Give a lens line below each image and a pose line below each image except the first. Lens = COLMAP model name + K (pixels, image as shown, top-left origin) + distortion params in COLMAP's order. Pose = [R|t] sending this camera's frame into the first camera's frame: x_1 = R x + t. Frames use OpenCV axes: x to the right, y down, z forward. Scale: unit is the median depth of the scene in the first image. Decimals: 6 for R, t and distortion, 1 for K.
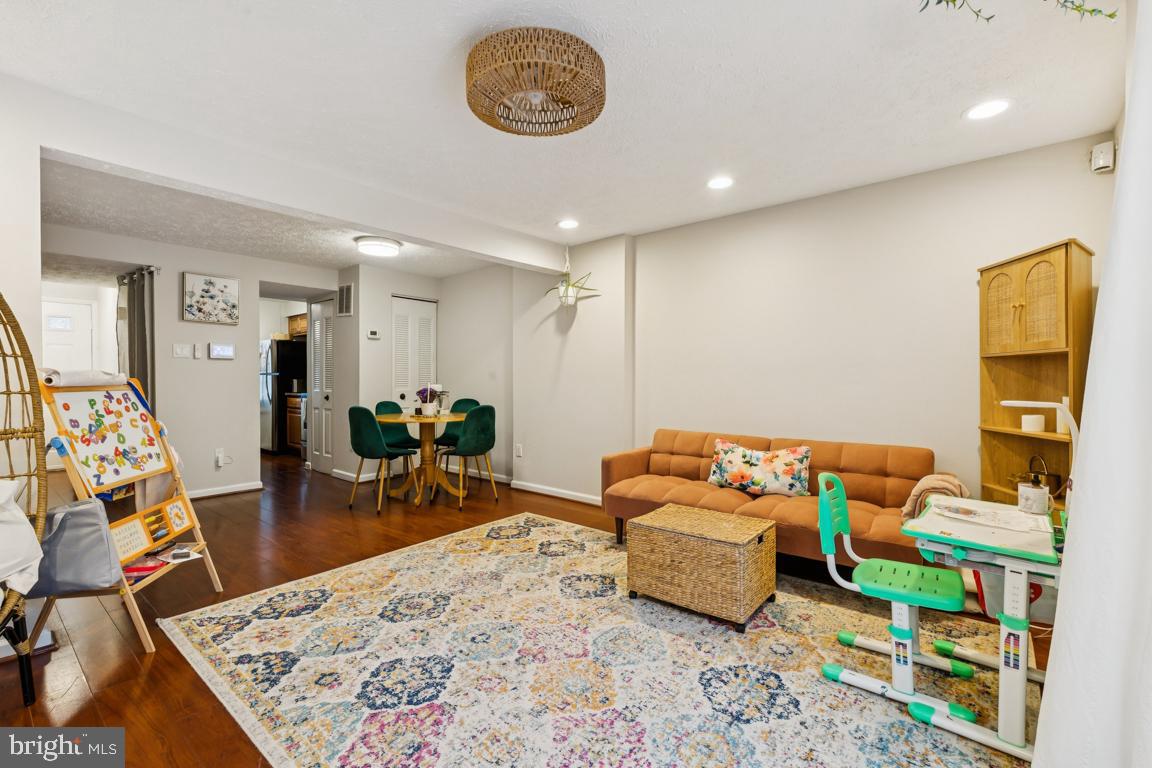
lens RADIAL K [[508.1, 0, 576.0], [0, 508.1, 384.0], [0, 0, 1]] dist [0.000457, -0.000092]
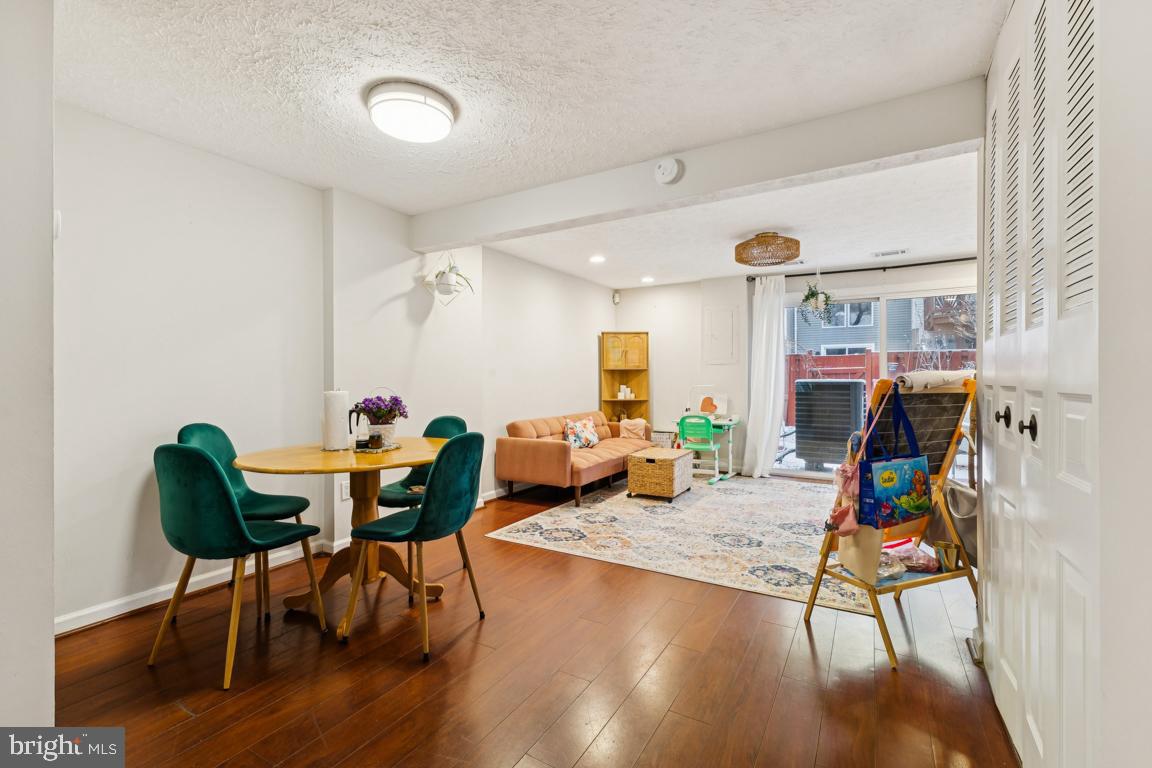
lens RADIAL K [[495.4, 0, 592.3], [0, 495.4, 379.7], [0, 0, 1]] dist [0.010435, -0.000260]
pose [[-0.173954, -0.004019, 0.984746, -1.619860], [0.009504, 0.999938, 0.005760, -0.020272], [-0.984708, 0.010361, -0.173905, 1.647821]]
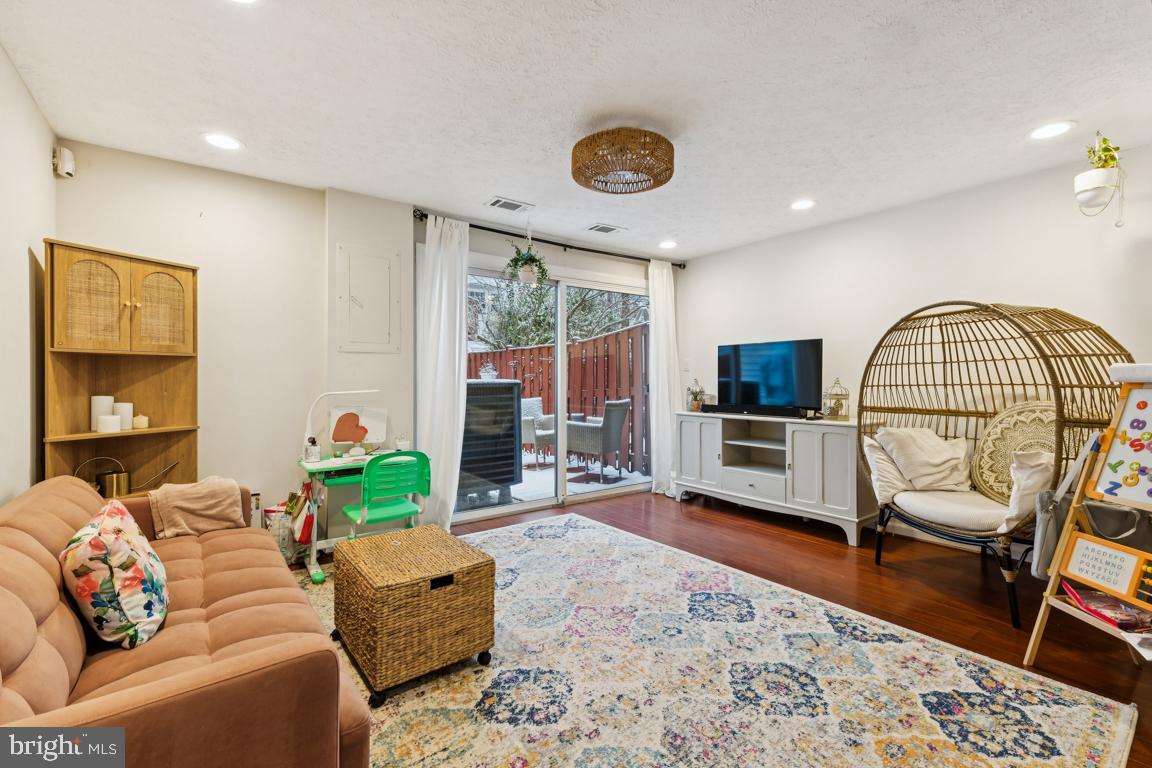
lens RADIAL K [[496.2, 0, 569.5], [0, 496.2, 383.4], [0, 0, 1]] dist [0.012389, -0.000872]
pose [[-0.969450, 0.001569, 0.245286, -0.206436], [0.004970, 0.999900, 0.013249, -0.008363], [-0.245240, 0.014064, -0.969360, 1.780155]]
